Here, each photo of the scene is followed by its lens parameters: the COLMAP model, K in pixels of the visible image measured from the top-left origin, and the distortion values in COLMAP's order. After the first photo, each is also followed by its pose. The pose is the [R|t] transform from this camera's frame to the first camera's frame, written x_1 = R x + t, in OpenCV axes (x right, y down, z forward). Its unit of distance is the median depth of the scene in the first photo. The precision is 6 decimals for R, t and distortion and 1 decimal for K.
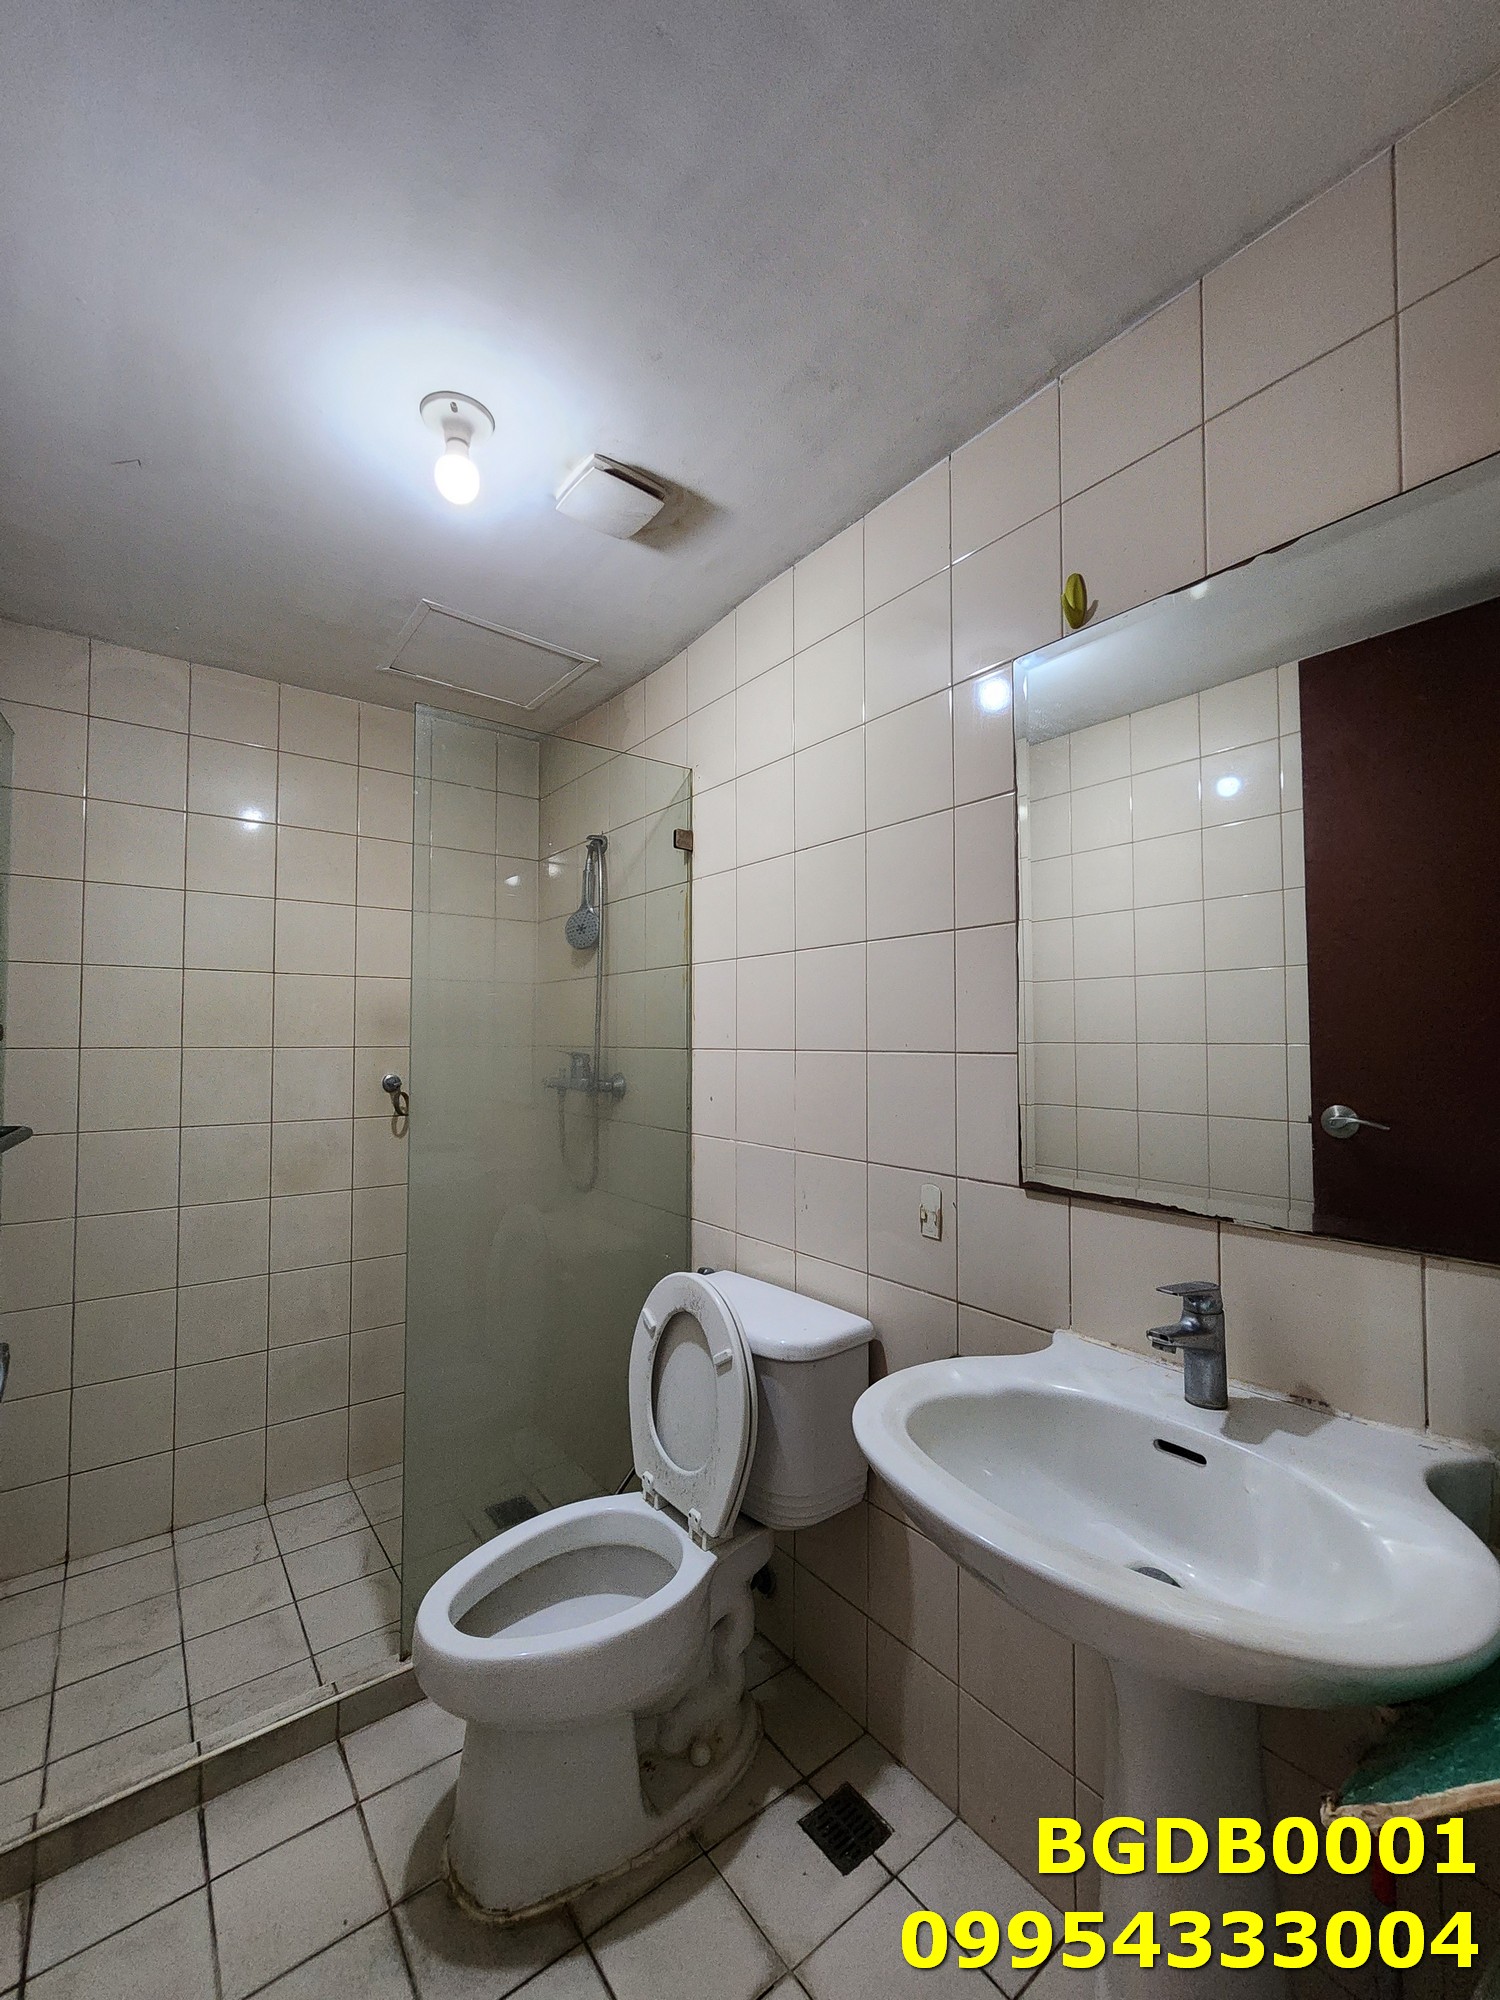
lens RADIAL K [[823.9, 0, 760.6], [0, 823.9, 1008.3], [0, 0, 1]] dist [-0.004807, 0.002920]
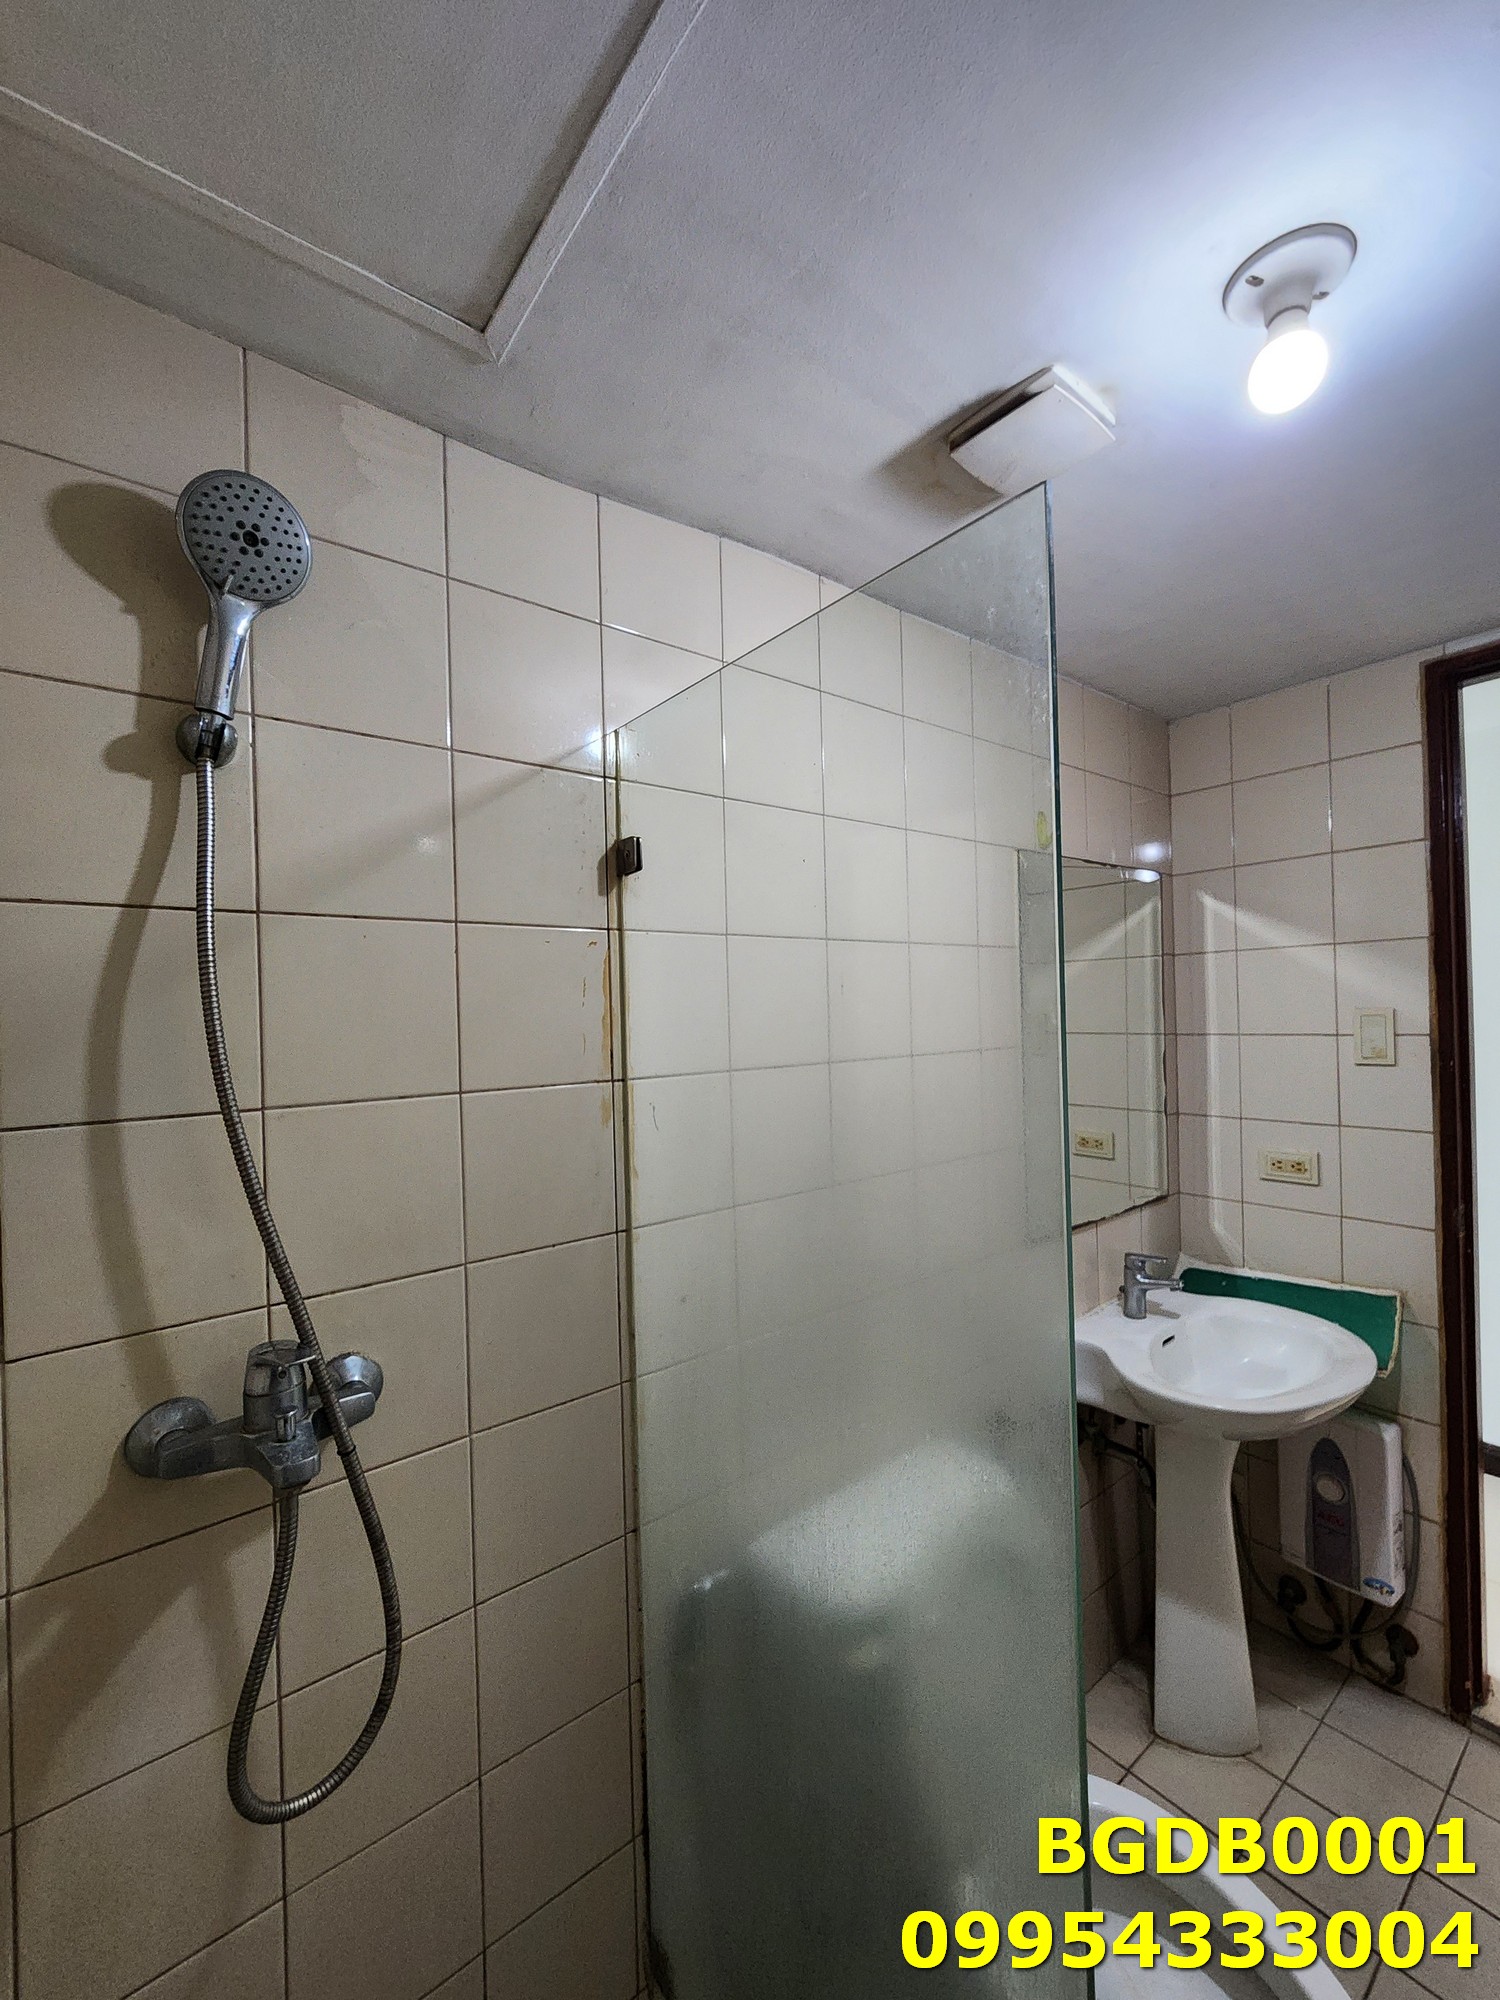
lens RADIAL K [[823.9, 0, 760.6], [0, 823.9, 1008.3], [0, 0, 1]] dist [-0.004807, 0.002920]
pose [[-0.019556, 0.004831, 0.999797, -0.634900], [-0.007276, 0.999961, -0.004975, -0.099012], [-0.999782, -0.007372, -0.019520, 0.912144]]
